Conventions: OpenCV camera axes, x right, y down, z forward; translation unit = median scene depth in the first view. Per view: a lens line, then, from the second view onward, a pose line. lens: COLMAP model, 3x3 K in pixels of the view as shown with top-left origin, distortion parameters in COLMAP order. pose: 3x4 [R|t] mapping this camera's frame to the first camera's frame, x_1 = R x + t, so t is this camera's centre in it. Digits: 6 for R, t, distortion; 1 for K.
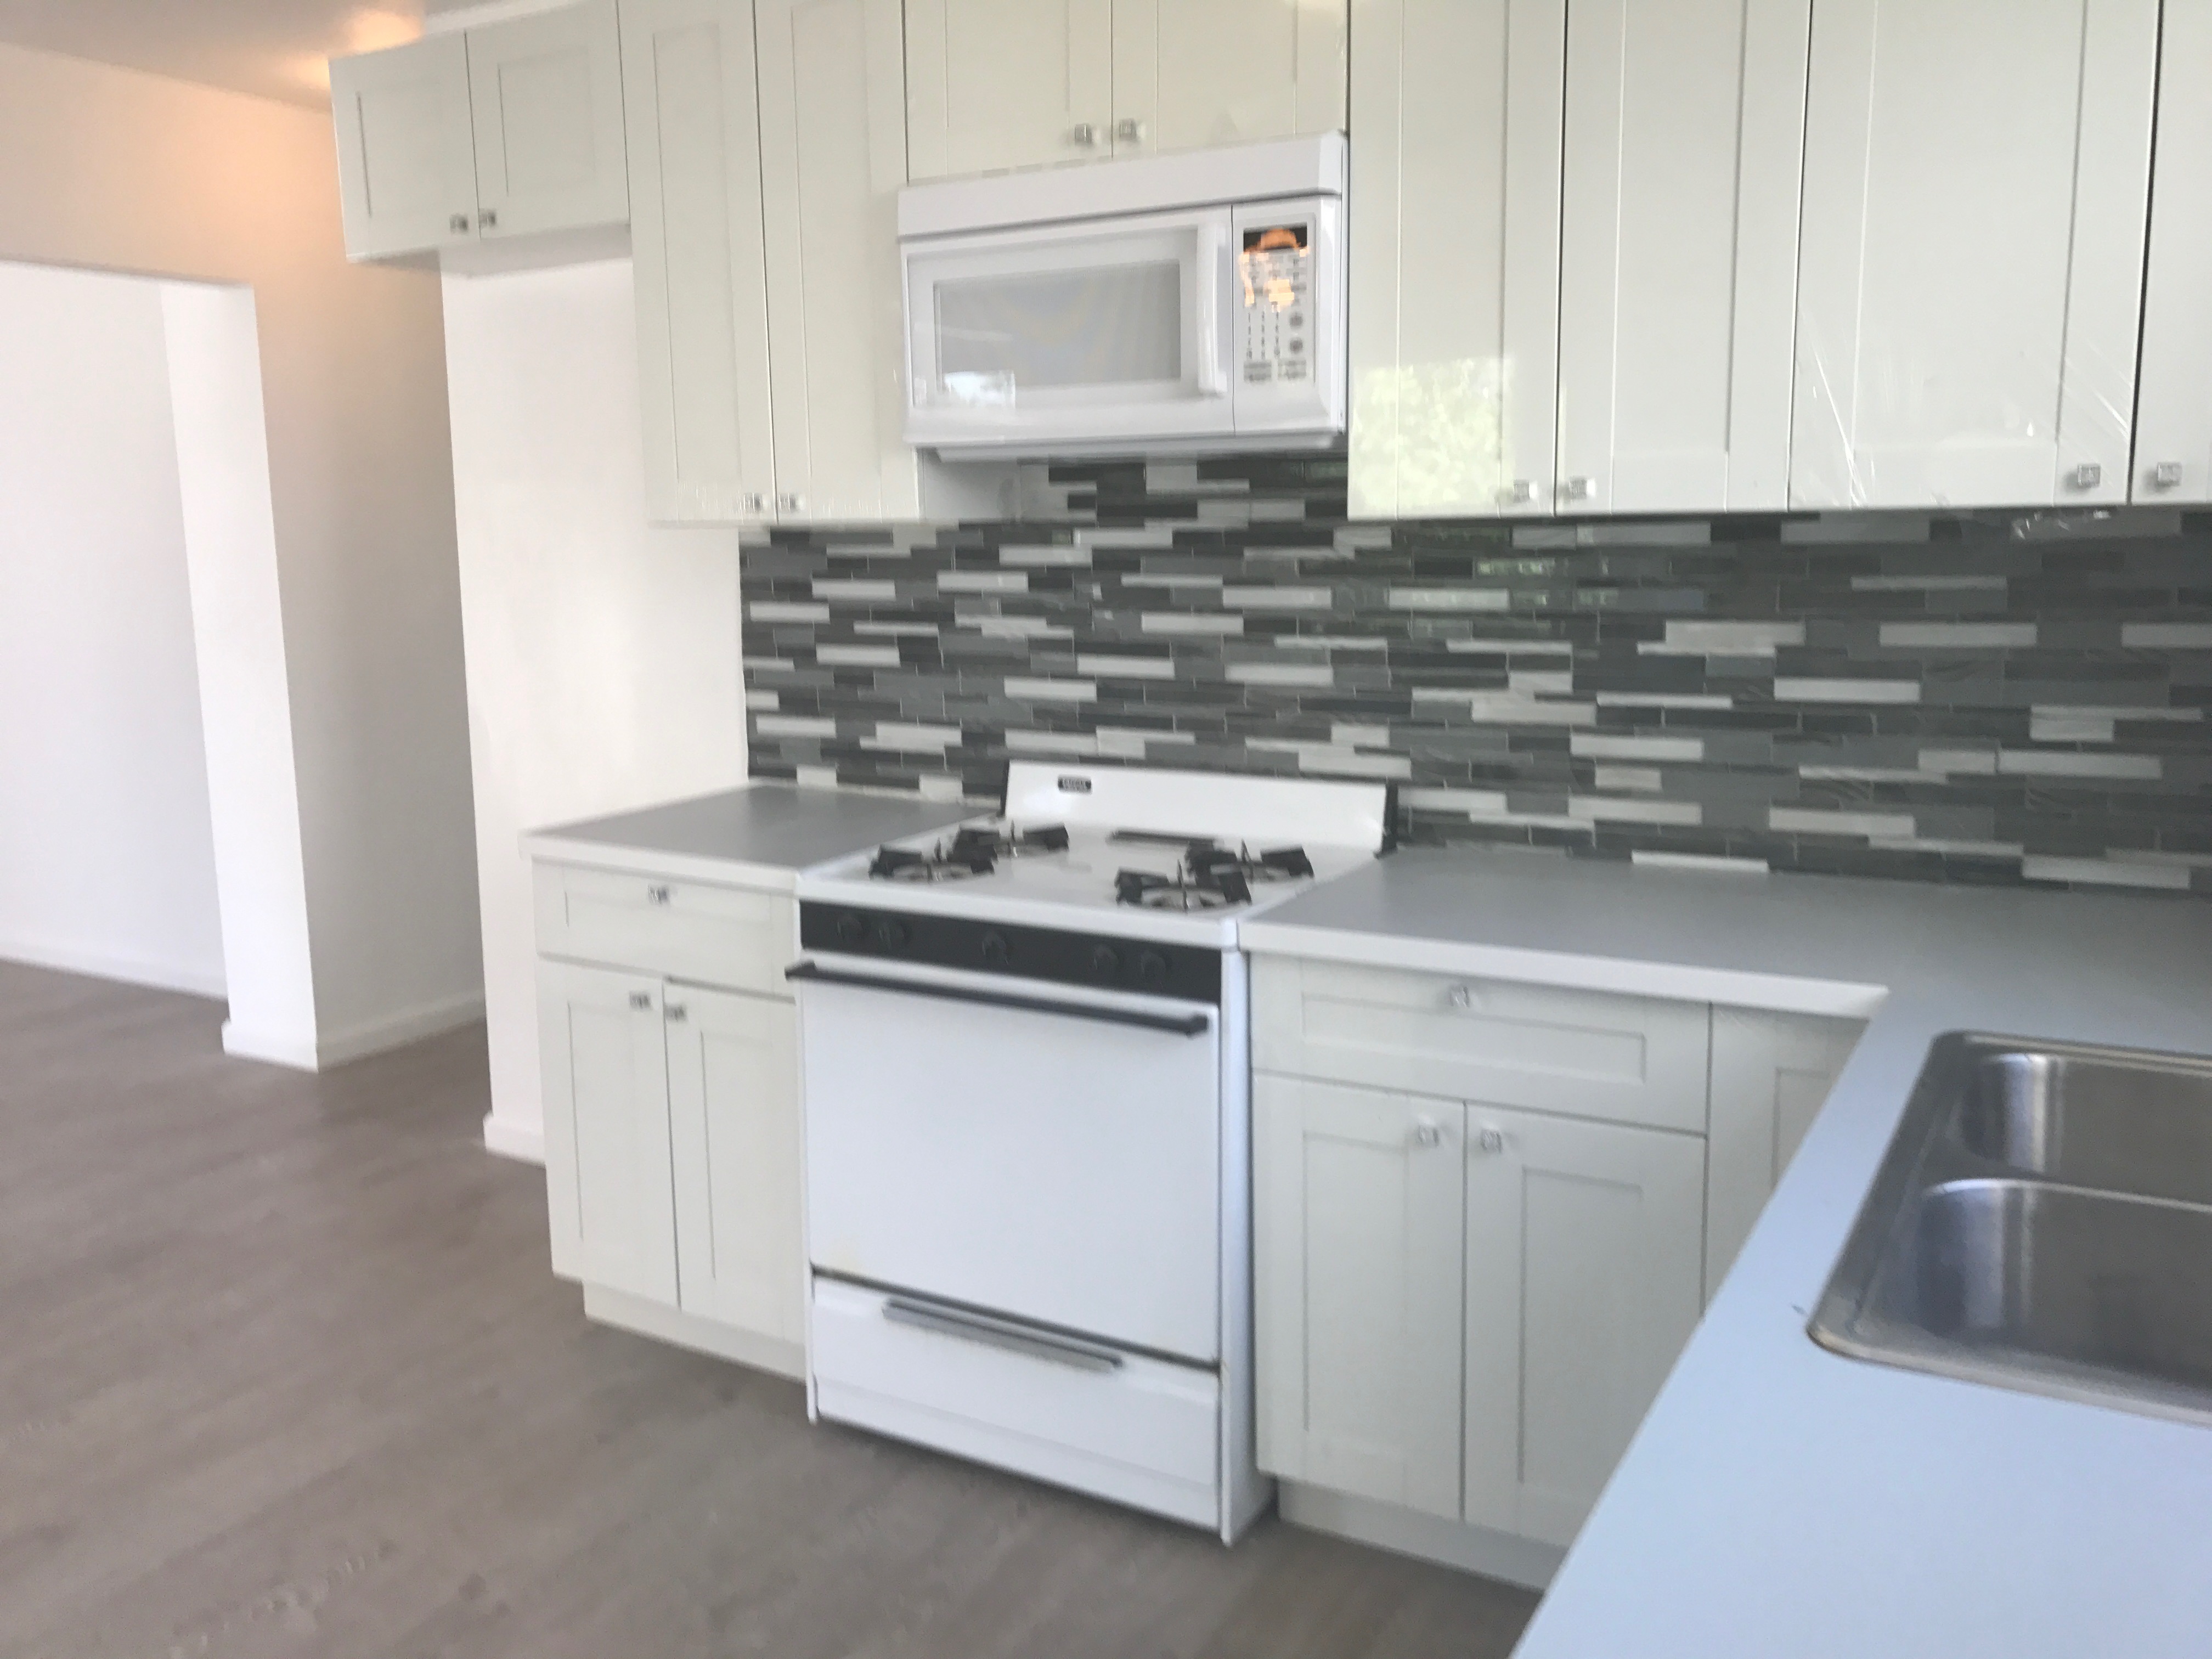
lens RADIAL K [[1828.7, 0, 1080.5], [0, 1828.7, 814.5], [0, 0, 1]] dist [0.119268, -0.252422]
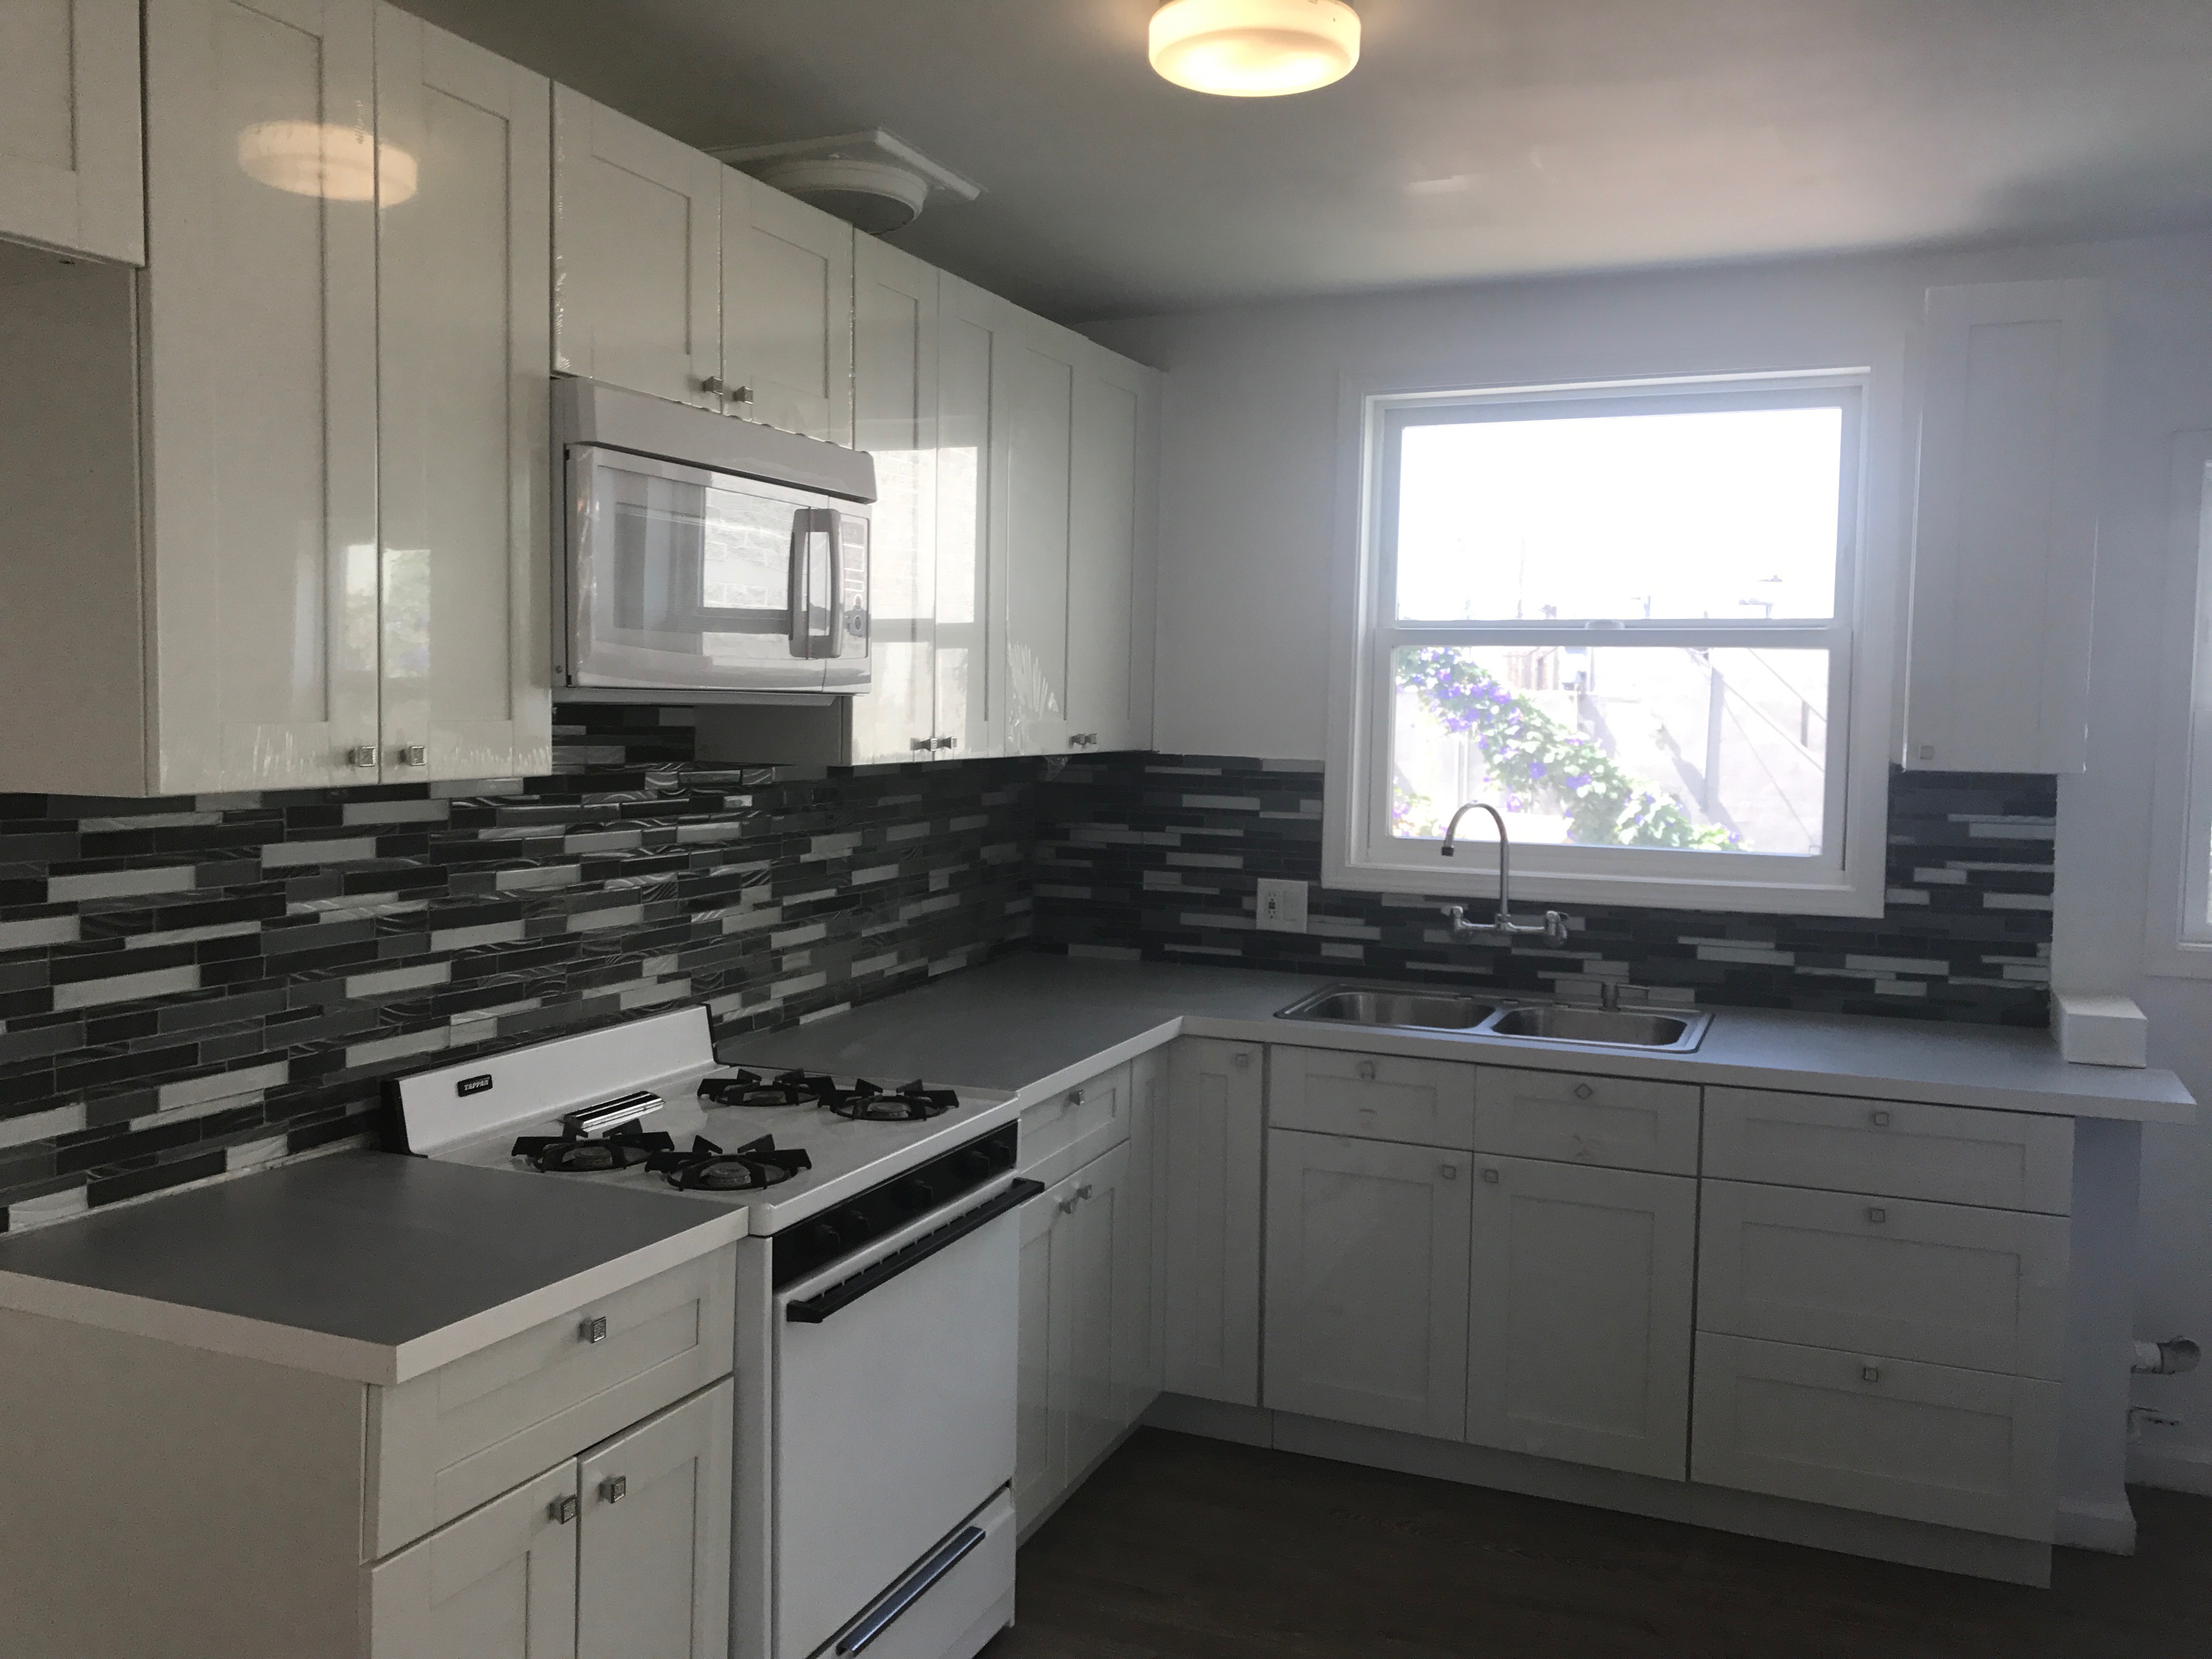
lens RADIAL K [[1828.7, 0, 1080.5], [0, 1828.7, 814.5], [0, 0, 1]] dist [0.119268, -0.252422]
pose [[-0.124248, -0.043871, 0.991281, -0.908344], [0.153327, 0.986174, 0.062863, -0.155708], [-0.980333, 0.159800, -0.115803, 0.860736]]
